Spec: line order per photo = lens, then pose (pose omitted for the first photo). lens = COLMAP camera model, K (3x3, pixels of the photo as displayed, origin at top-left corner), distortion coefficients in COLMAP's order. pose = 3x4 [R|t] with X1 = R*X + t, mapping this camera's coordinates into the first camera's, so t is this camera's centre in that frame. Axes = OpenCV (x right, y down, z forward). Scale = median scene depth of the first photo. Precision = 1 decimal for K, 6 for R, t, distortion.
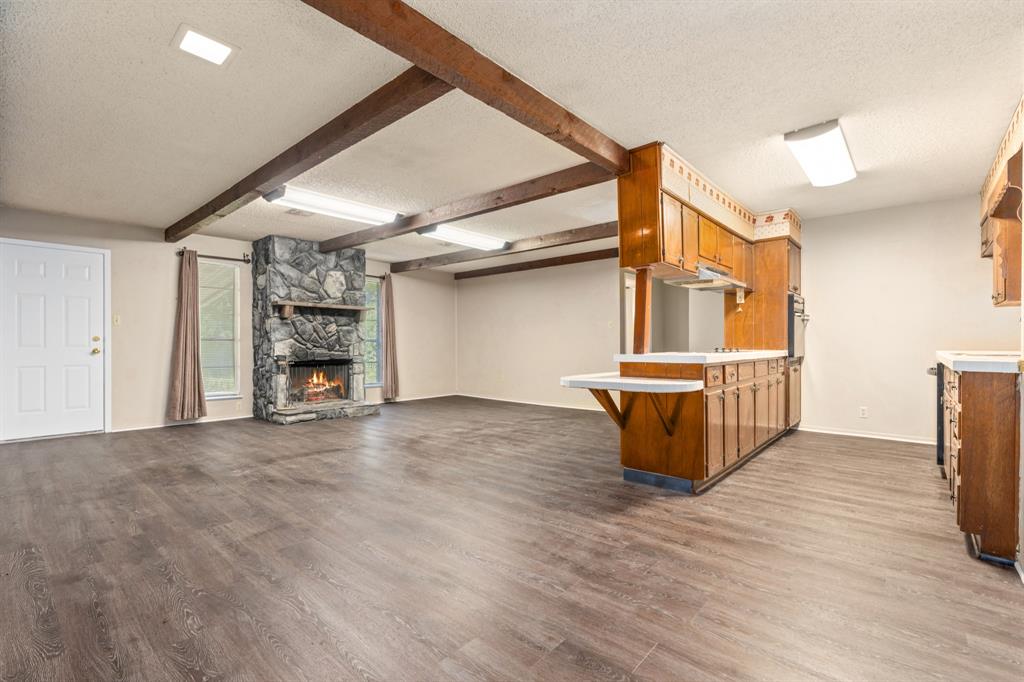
lens RADIAL K [[463.0, 0, 512.8], [0, 463.0, 342.5], [0, 0, 1]] dist [-0.004618, 0.001755]
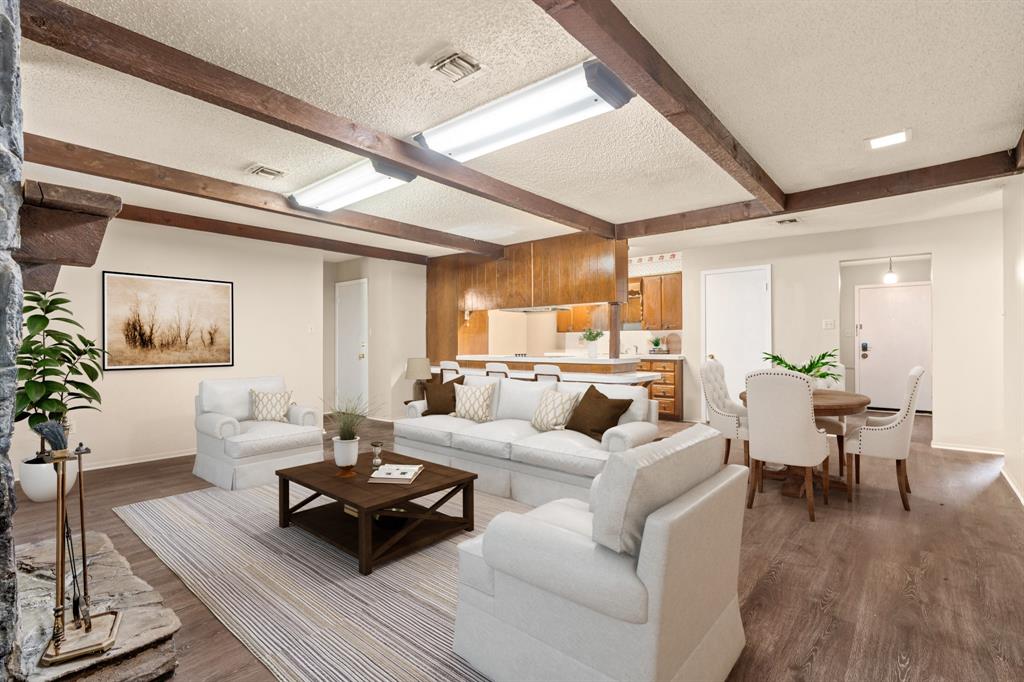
lens RADIAL K [[481.2, 0, 514.1], [0, 481.2, 340.1], [0, 0, 1]] dist [-0.003106, 0.001363]
pose [[-0.026103, 0.013613, 0.999567, -1.470079], [0.001503, 0.999907, -0.013578, -0.014600], [-0.999658, 0.001148, -0.026121, 1.541263]]
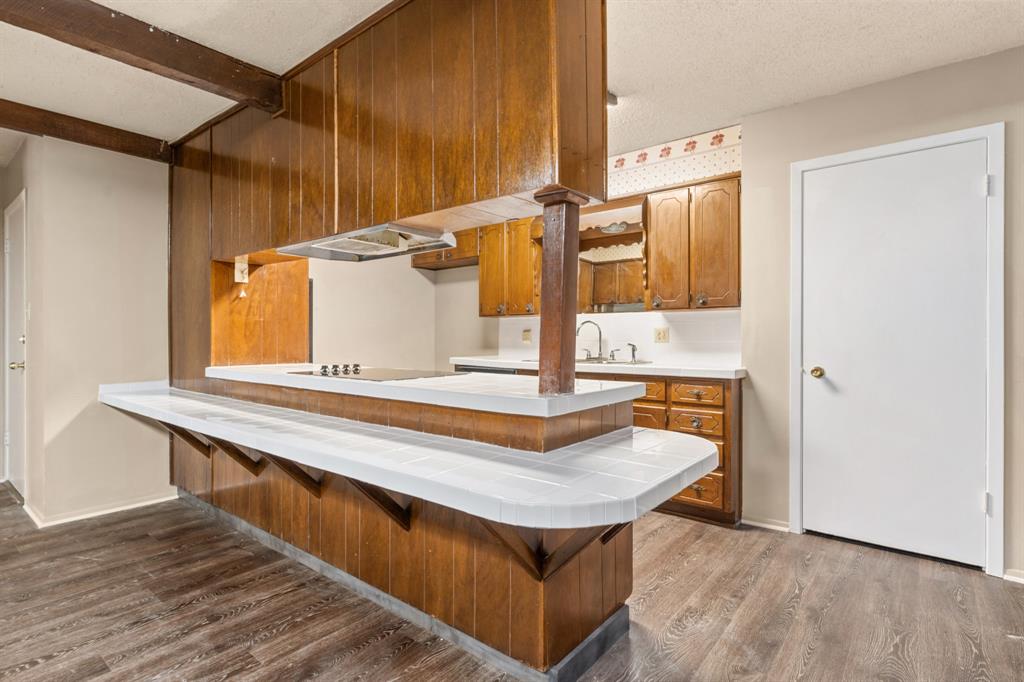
lens RADIAL K [[513.6, 0, 505.8], [0, 513.6, 341.6], [0, 0, 1]] dist [-0.001721, 0.000240]
pose [[-0.033214, -0.001115, 0.999448, -0.240987], [-0.001722, 0.999998, 0.001058, -0.024472], [-0.999447, -0.001686, -0.033216, 1.195084]]
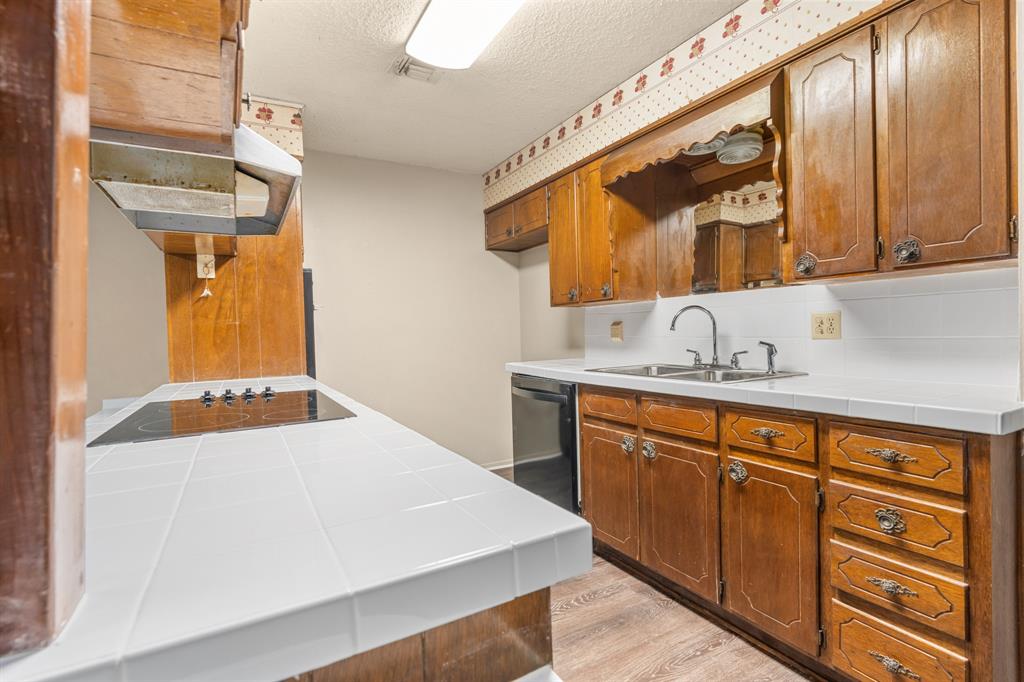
lens RADIAL K [[481.2, 0, 510.8], [0, 481.2, 342.0], [0, 0, 1]] dist [-0.003106, 0.001363]
pose [[0.329021, -0.025092, 0.943989, 0.245063], [0.025264, 0.999523, 0.017762, -0.039880], [-0.943984, 0.018005, 0.329498, 0.962044]]
